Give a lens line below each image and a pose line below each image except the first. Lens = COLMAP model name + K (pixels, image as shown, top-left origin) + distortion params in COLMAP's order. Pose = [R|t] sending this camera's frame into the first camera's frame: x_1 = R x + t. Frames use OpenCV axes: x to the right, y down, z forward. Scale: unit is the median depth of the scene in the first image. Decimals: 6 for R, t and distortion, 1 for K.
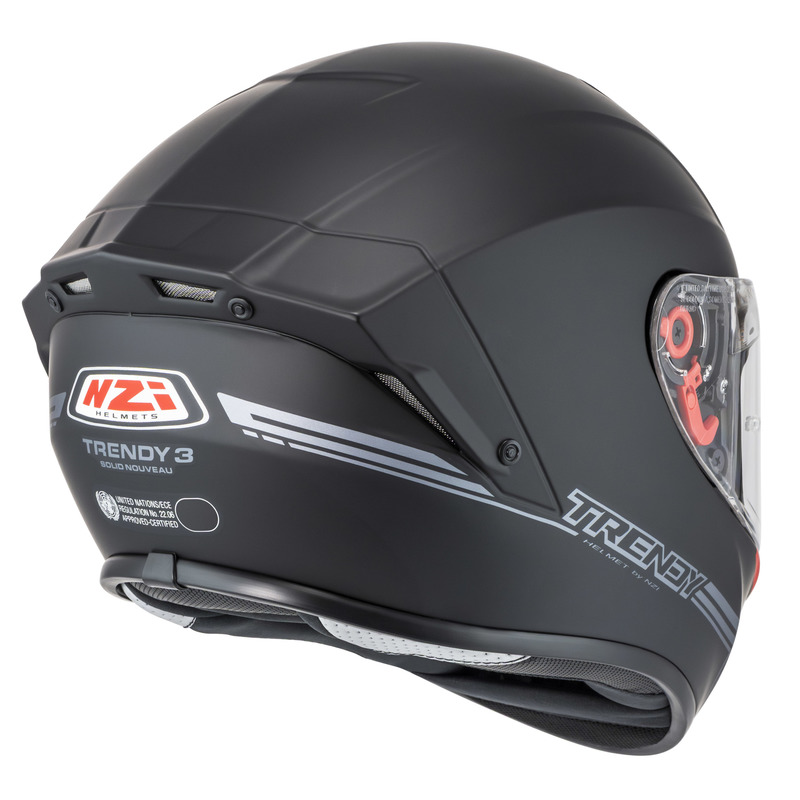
lens RADIAL K [[2658.9, 0, 400.0], [0, 2658.9, 400.0], [0, 0, 1]] dist [0.593734, 0.187872]
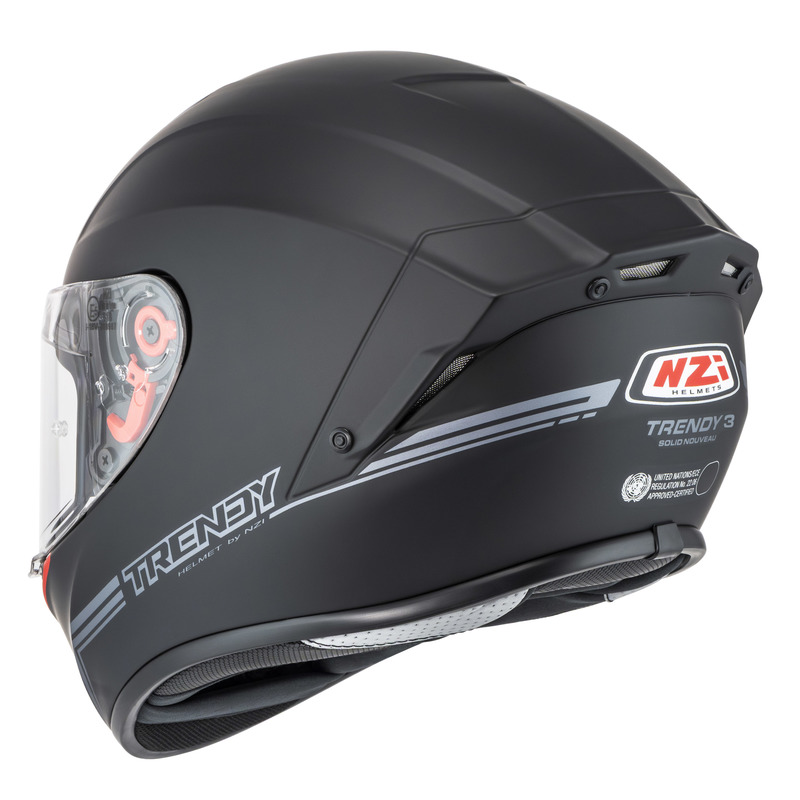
lens RADIAL K [[2658.9, 0, 400.0], [0, 2658.9, 400.0], [0, 0, 1]] dist [0.593734, 0.187872]
pose [[-0.065310, -0.036953, 0.997181, -1.148244], [0.101367, 0.993899, 0.043471, -0.048245], [-0.992703, 0.103920, -0.061166, 1.184113]]
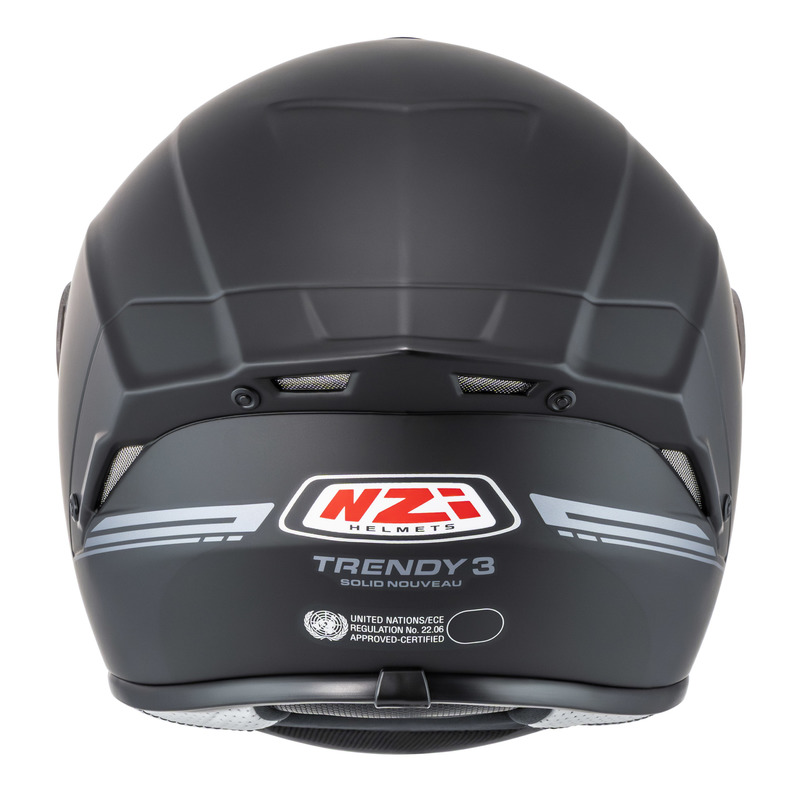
lens RADIAL K [[2658.9, 0, 400.0], [0, 2658.9, 400.0], [0, 0, 1]] dist [0.593734, 0.187872]
pose [[0.731315, -0.125233, 0.670443, -0.685553], [0.042082, 0.989410, 0.138911, -0.157642], [-0.680740, -0.073374, 0.728841, 0.367451]]
